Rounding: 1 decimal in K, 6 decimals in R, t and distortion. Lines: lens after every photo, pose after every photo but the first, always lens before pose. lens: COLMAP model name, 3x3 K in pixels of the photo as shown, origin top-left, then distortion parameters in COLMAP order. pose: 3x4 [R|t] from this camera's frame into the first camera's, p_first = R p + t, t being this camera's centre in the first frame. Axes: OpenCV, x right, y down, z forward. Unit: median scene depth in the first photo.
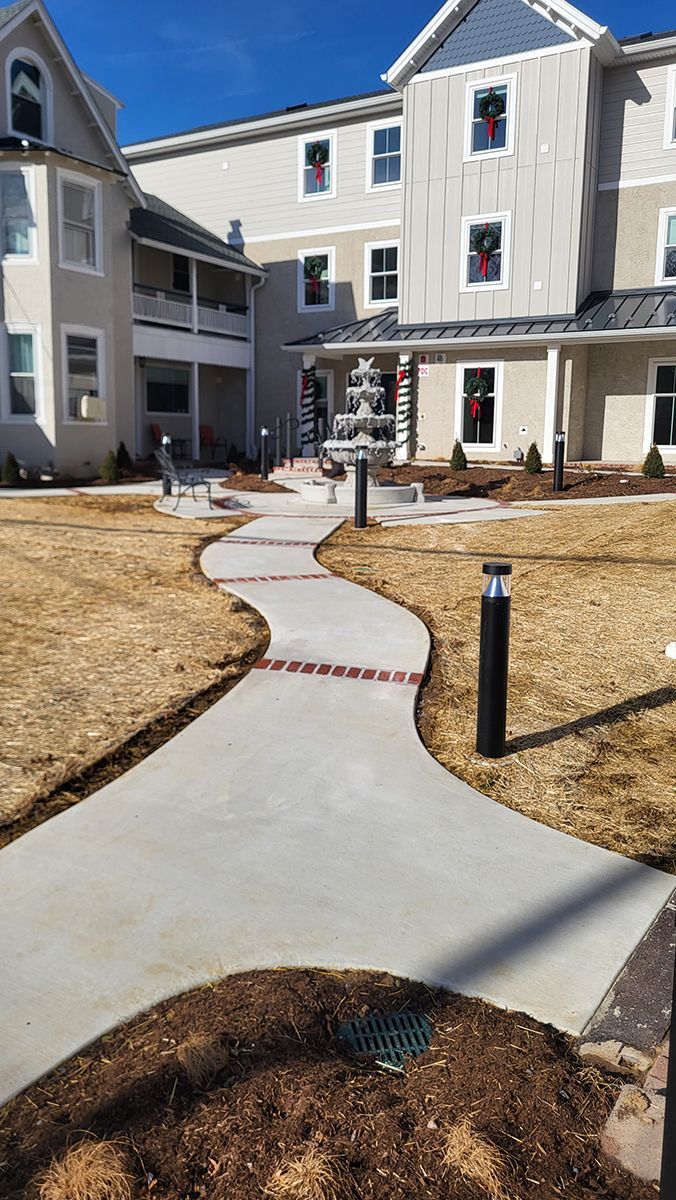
lens RADIAL K [[919.2, 0, 338.0], [0, 919.2, 600.0], [0, 0, 1]] dist [-0.001703, -0.004270]
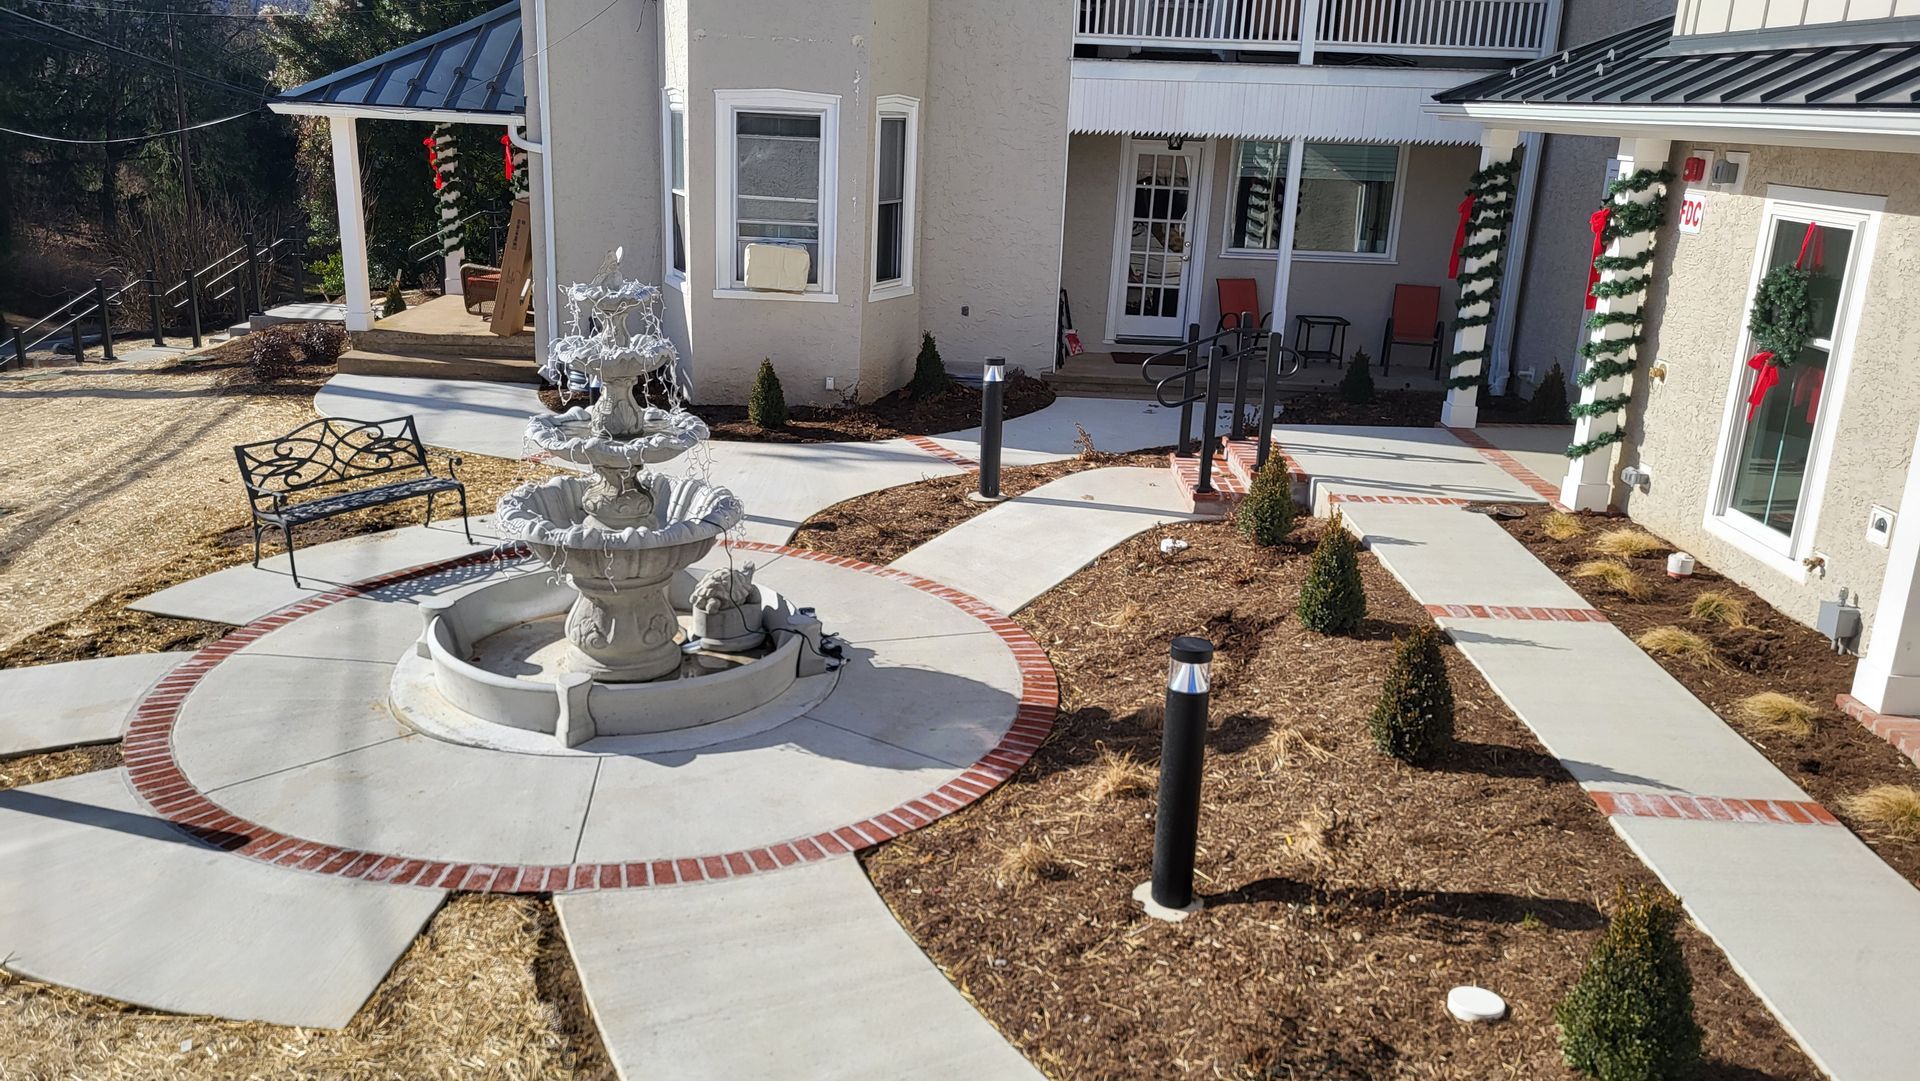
lens RADIAL K [[1470.7, 0, 960.0], [0, 1470.7, 540.5], [0, 0, 1]] dist [-0.001703, -0.004270]
pose [[0.497488, 0.255703, -0.828928, 0.373639], [-0.179305, 0.965244, 0.190142, -0.201518], [0.848737, 0.054038, 0.526046, 0.600120]]
